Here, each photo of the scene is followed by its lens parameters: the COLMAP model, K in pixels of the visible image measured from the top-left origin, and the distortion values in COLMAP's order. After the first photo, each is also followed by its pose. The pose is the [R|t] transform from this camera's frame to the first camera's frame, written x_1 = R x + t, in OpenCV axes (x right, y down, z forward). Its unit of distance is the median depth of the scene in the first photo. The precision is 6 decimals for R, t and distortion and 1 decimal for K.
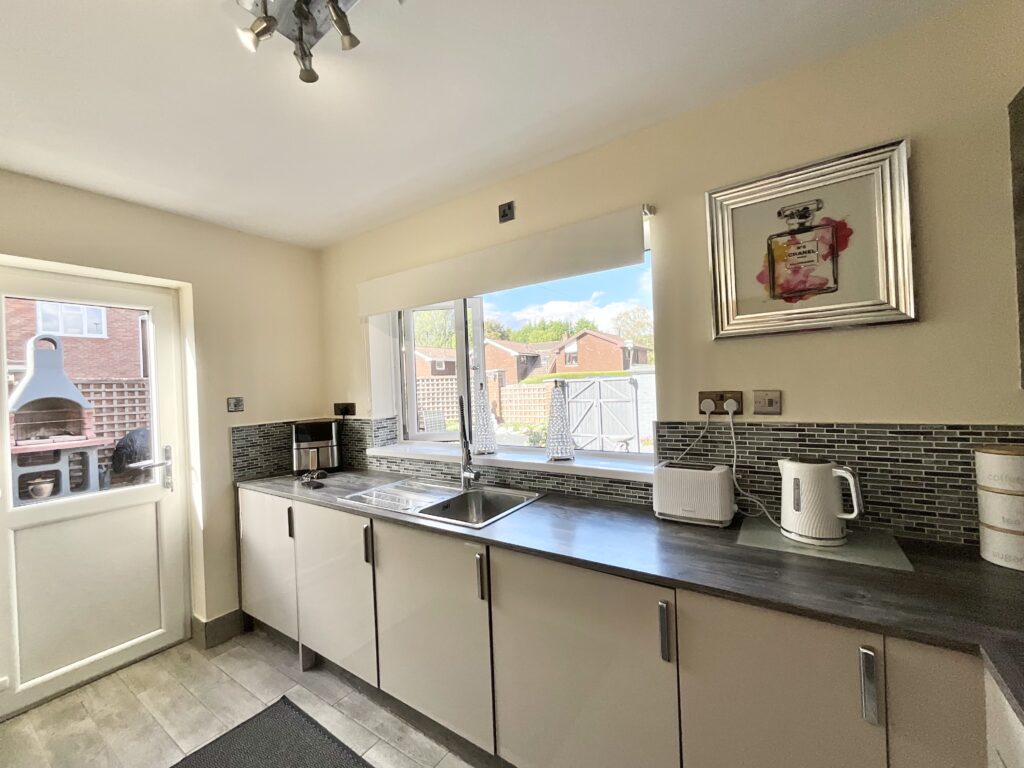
lens RADIAL K [[414.2, 0, 513.8], [0, 414.2, 387.4], [0, 0, 1]] dist [-0.000611, -0.000480]
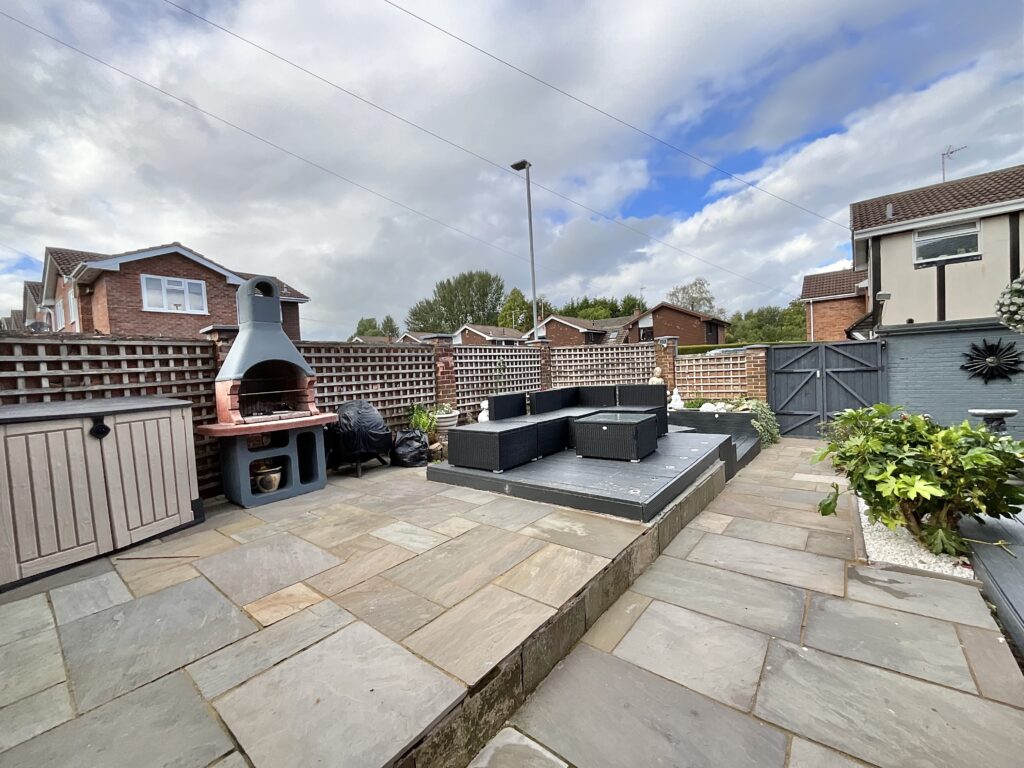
lens RADIAL K [[414.2, 0, 513.8], [0, 414.2, 387.4], [0, 0, 1]] dist [-0.000611, -0.000480]
pose [[0.996923, -0.007448, -0.078033, -0.298810], [0.010861, 0.998999, 0.043401, 0.021966], [0.077632, -0.044115, 0.996006, 0.133276]]
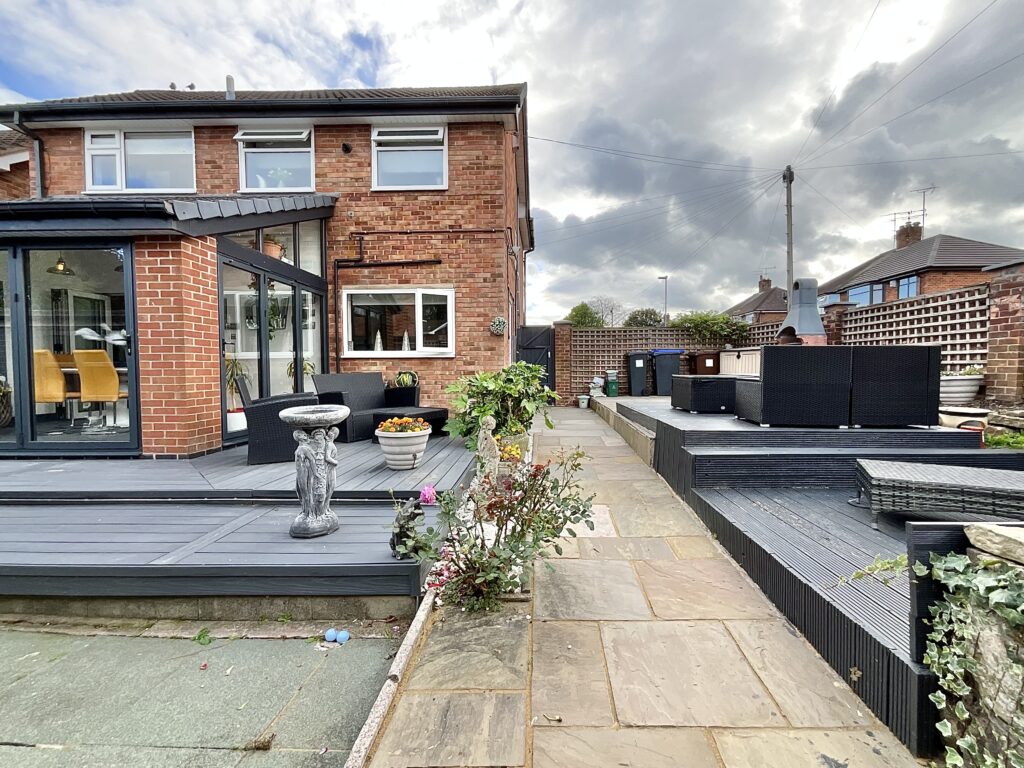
lens RADIAL K [[442.7, 0, 532.3], [0, 442.7, 381.9], [0, 0, 1]] dist [-0.001440, 0.000130]
pose [[-0.845423, 0.062147, -0.530469, 0.180696], [0.037711, 0.997674, 0.056780, 0.043770], [0.532764, 0.027998, -0.845801, 0.855865]]
